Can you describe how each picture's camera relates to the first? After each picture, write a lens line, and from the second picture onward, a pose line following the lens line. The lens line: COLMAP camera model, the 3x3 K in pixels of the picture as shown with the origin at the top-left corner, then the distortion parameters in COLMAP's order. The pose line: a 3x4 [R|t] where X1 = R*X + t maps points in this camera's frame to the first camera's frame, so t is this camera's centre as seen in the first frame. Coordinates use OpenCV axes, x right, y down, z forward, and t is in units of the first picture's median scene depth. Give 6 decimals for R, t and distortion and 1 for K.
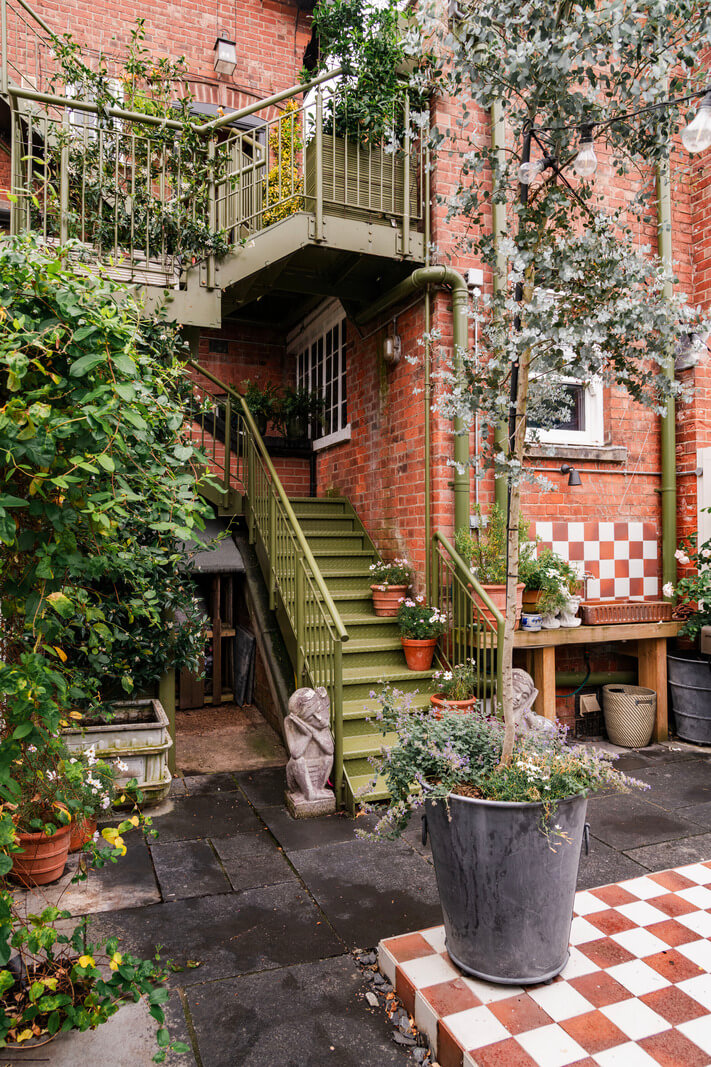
lens RADIAL K [[708.1, 0, 357.1], [0, 708.1, 534.9], [0, 0, 1]] dist [-0.001247, 0.000445]
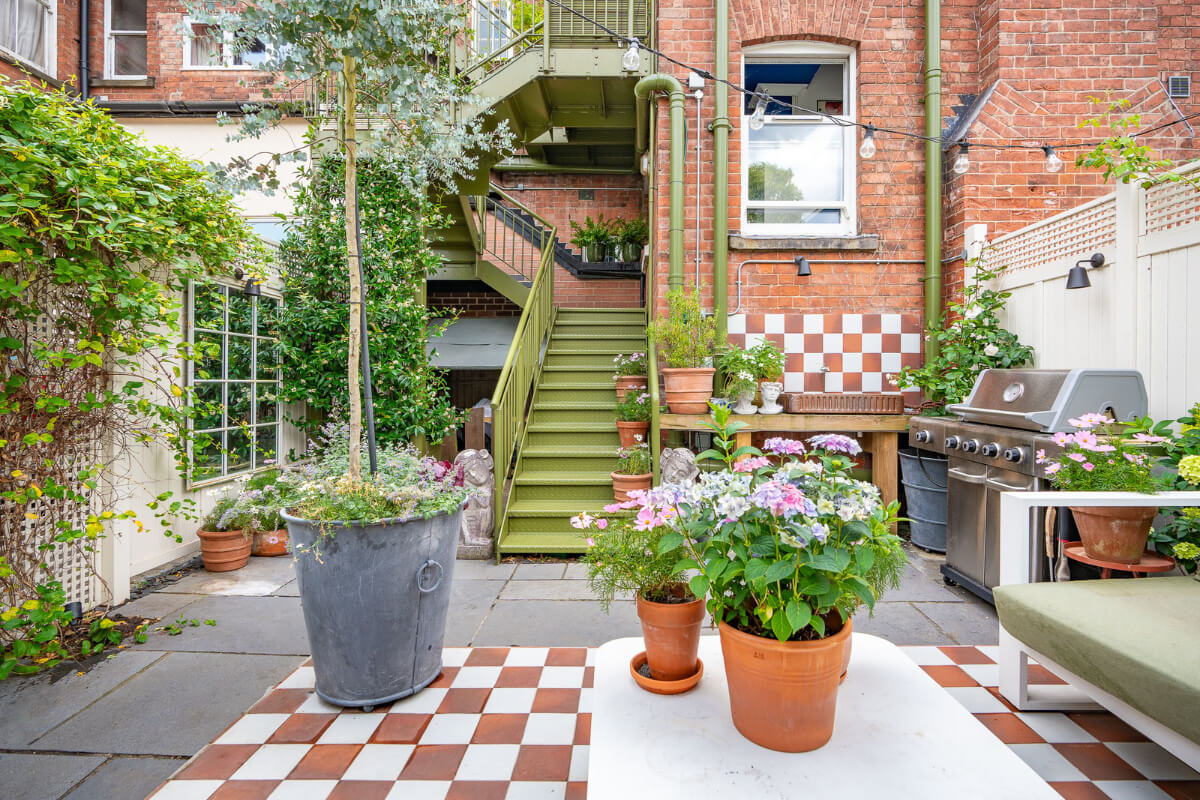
lens RADIAL K [[572.8, 0, 595.2], [0, 572.8, 374.7], [0, 0, 1]] dist [-0.001477, 0.000104]
pose [[0.924774, 0.006350, -0.380463, 0.332078], [-0.003062, 0.999953, 0.009245, 0.059824], [0.380504, -0.007385, 0.924750, 0.148299]]
